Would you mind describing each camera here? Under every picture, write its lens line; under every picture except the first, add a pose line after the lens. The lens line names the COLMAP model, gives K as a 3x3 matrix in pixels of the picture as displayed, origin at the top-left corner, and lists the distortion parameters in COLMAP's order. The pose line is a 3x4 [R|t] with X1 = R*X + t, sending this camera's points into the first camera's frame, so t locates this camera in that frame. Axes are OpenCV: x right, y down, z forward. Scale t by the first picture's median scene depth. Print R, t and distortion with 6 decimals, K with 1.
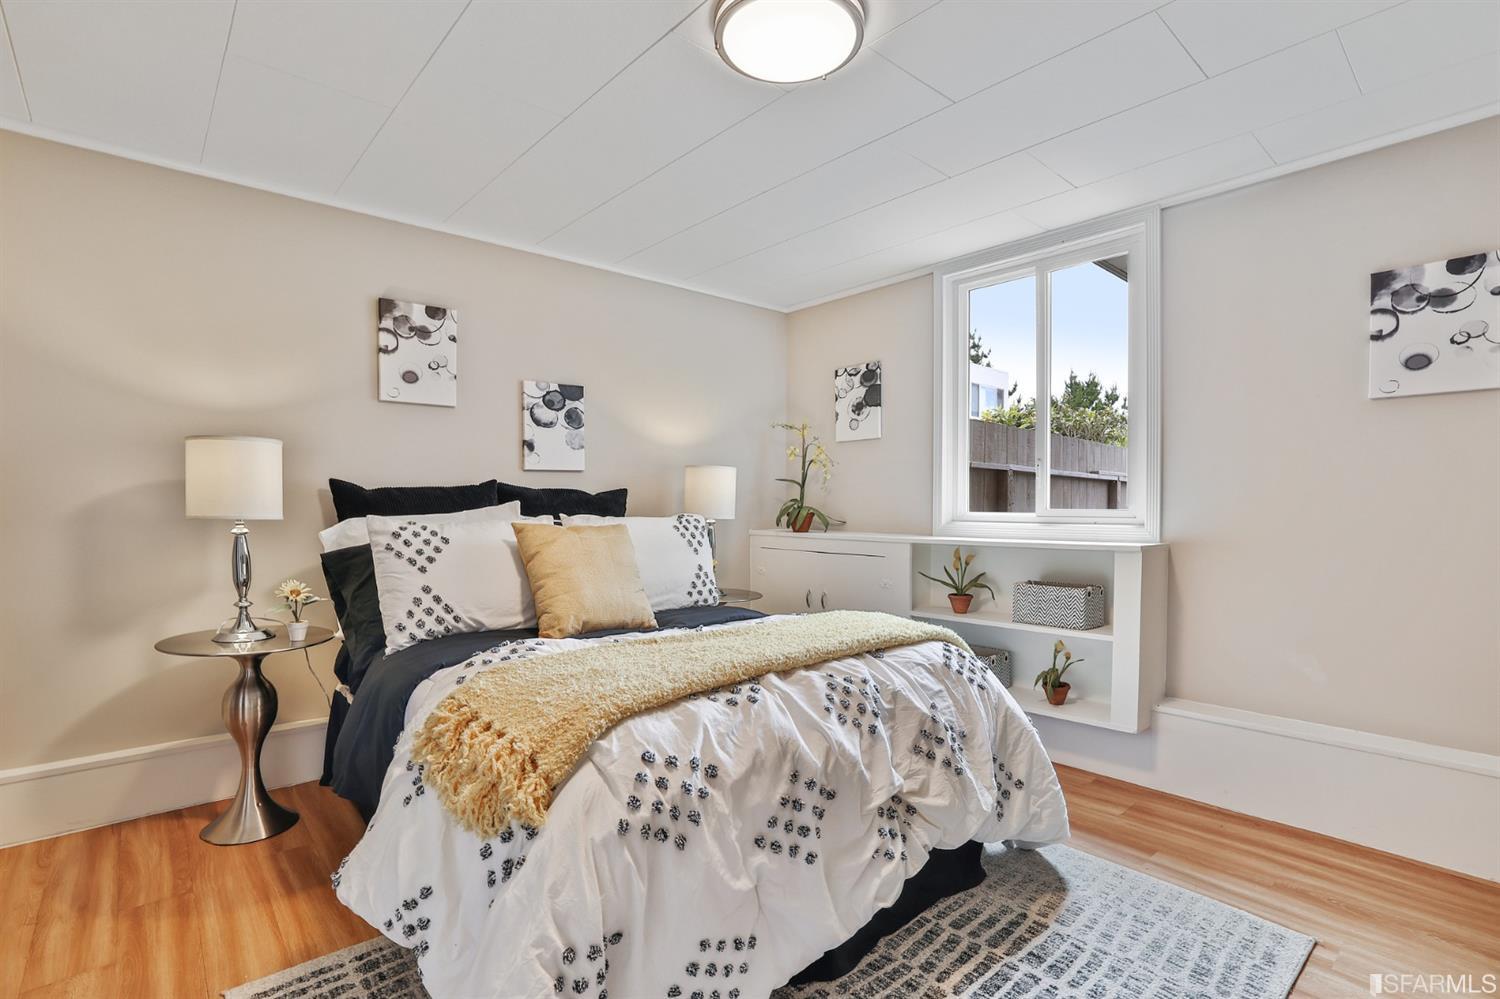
lens RADIAL K [[703.0, 0, 750.2], [0, 703.0, 502.2], [0, 0, 1]] dist [0.000563, 0.000225]
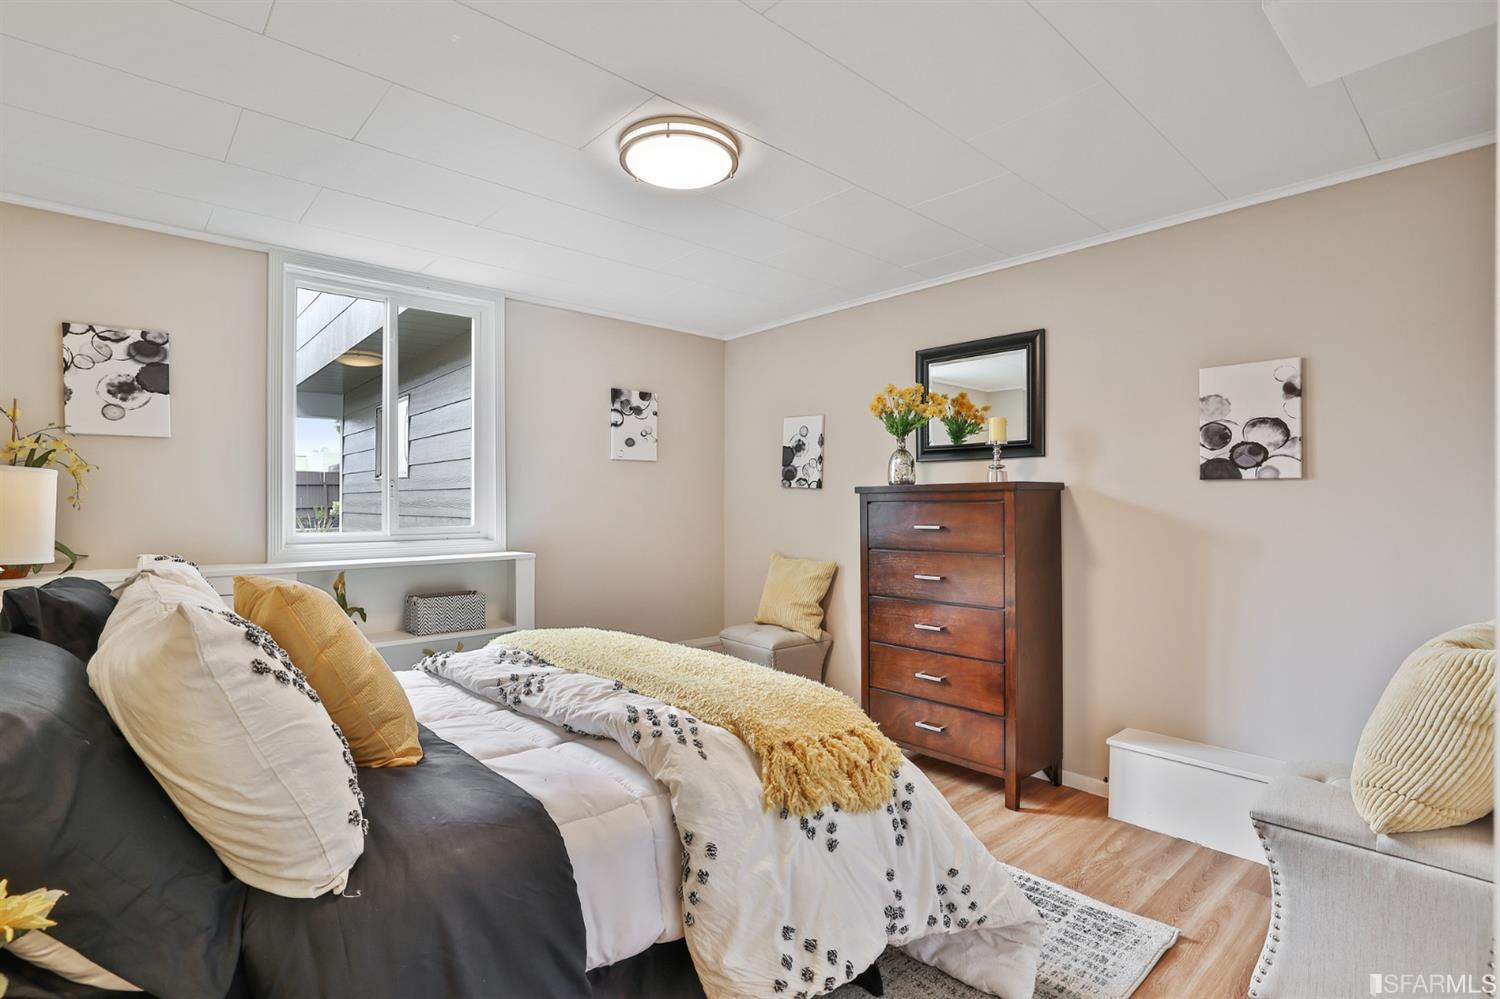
lens RADIAL K [[718.4, 0, 750.1], [0, 718.4, 501.0], [0, 0, 1]] dist [-0.003658, -0.000395]
pose [[0.011448, 0.003175, 0.999929, -0.557789], [0.003366, 0.999989, -0.003214, -0.020031], [-0.999929, 0.003403, 0.011437, 0.379638]]
